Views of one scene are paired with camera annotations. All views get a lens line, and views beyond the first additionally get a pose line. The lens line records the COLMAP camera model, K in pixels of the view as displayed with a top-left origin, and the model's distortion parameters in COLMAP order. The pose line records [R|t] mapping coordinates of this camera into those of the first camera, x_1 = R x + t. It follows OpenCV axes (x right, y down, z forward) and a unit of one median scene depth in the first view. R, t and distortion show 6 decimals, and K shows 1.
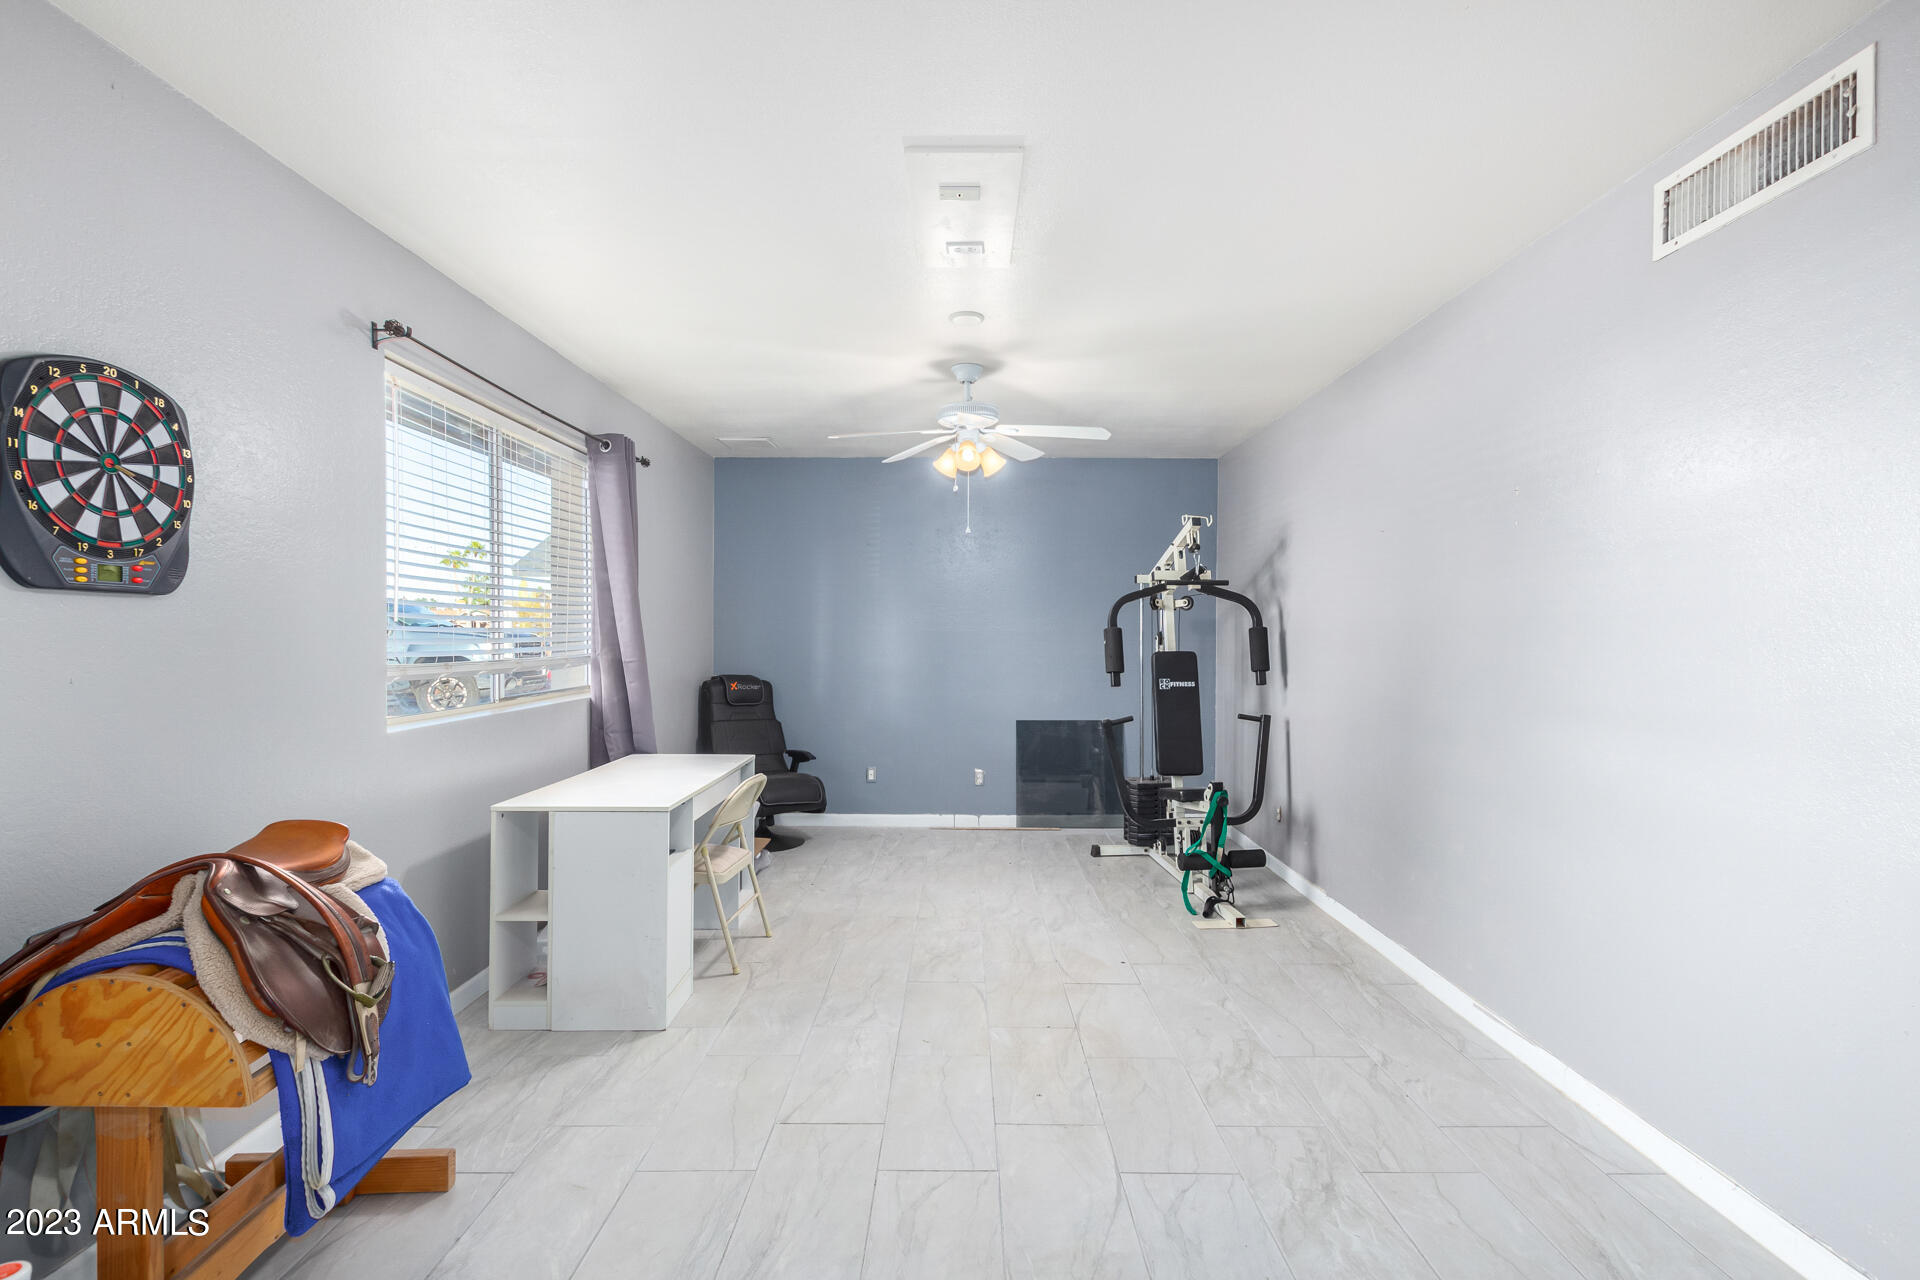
lens RADIAL K [[882.6, 0, 973.4], [0, 882.6, 642.6], [0, 0, 1]] dist [0.005399, -0.001740]
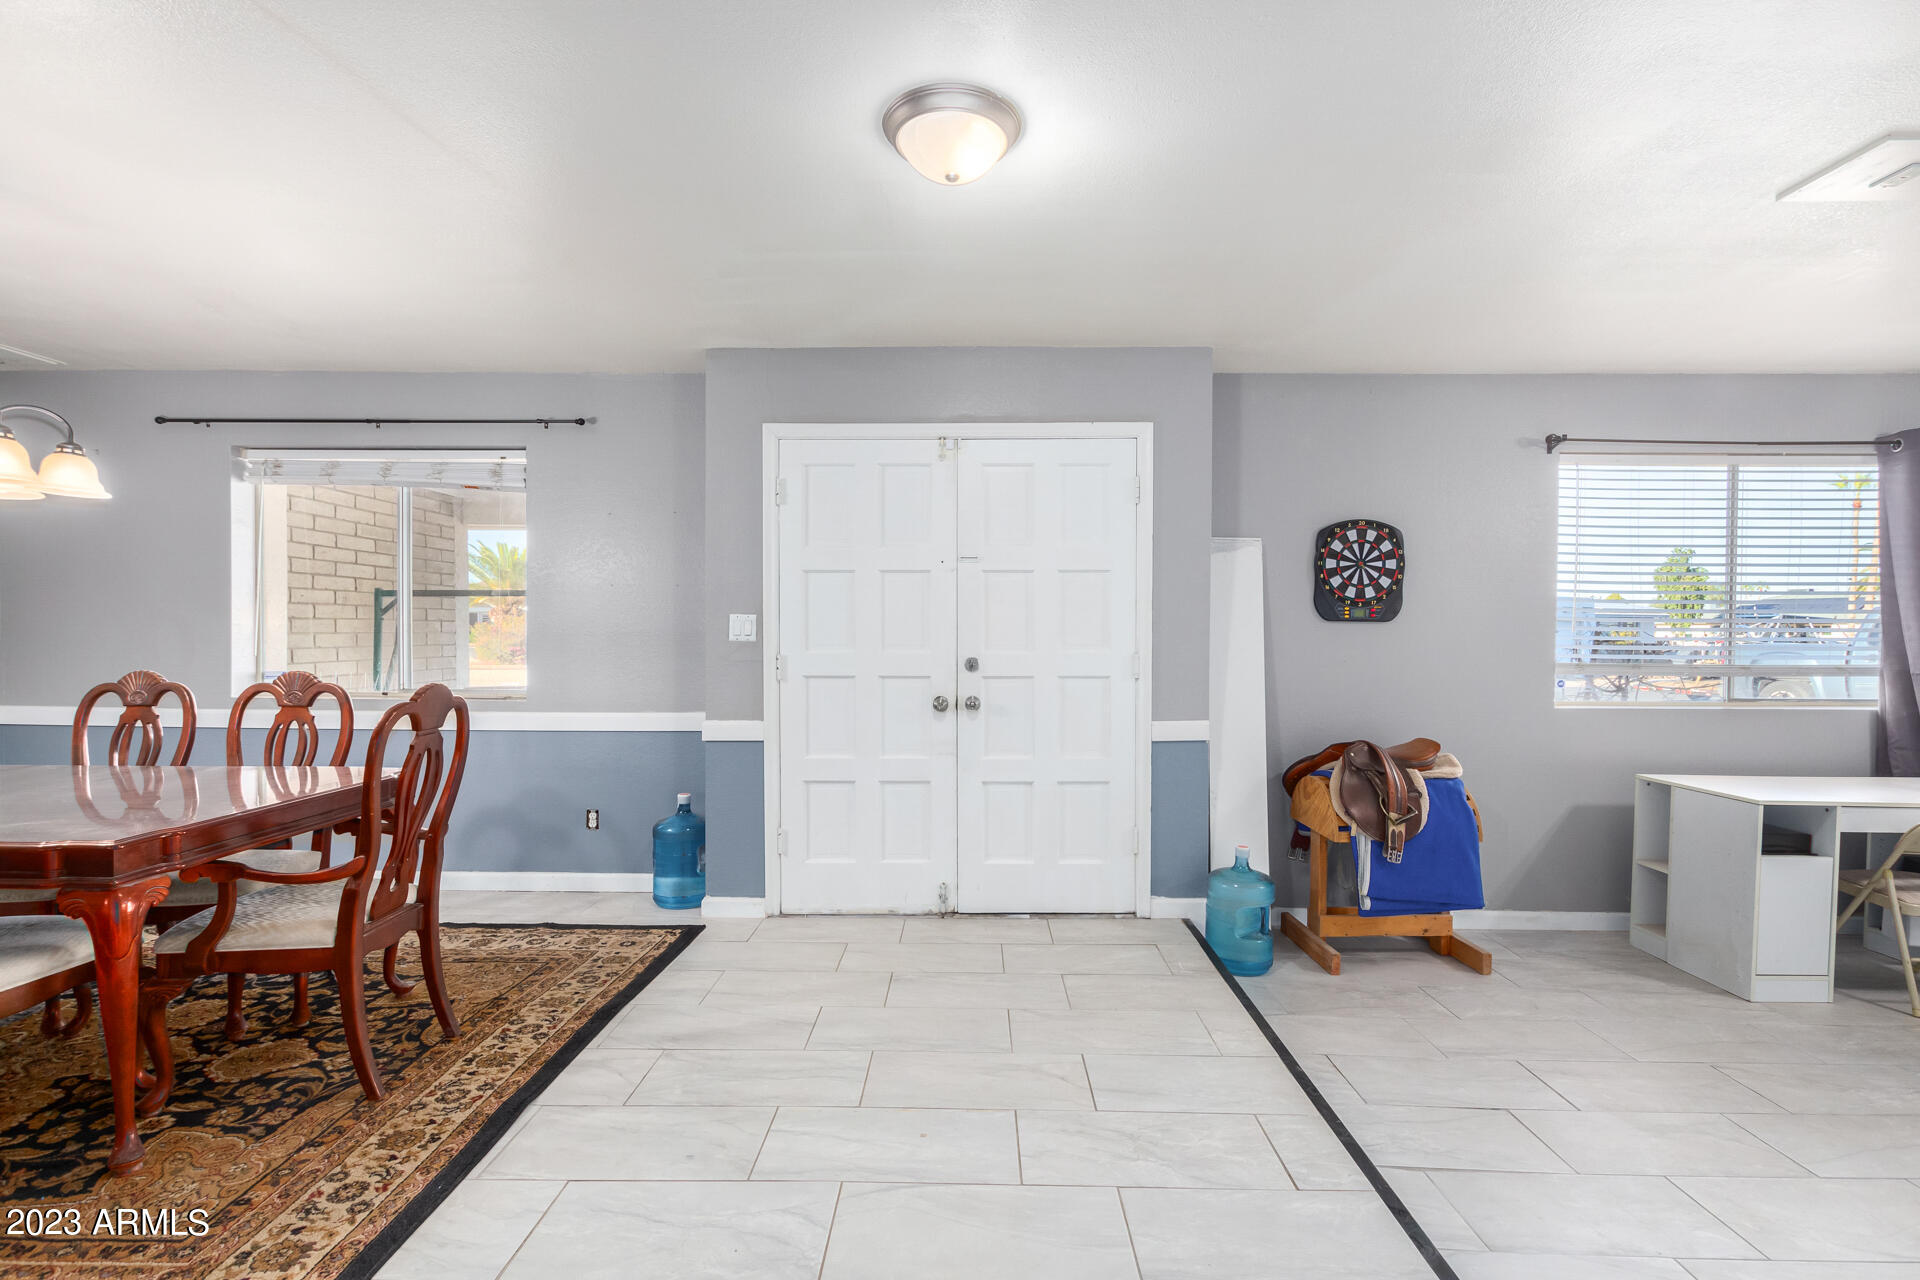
lens RADIAL K [[882.6, 0, 959.8], [0, 882.6, 642.0], [0, 0, 1]] dist [0.005399, -0.001740]
pose [[-0.020691, 0.014555, -0.999680, 1.246752], [-0.016620, 0.999751, 0.014900, -0.021776], [0.999648, 0.016923, -0.020444, 0.038468]]
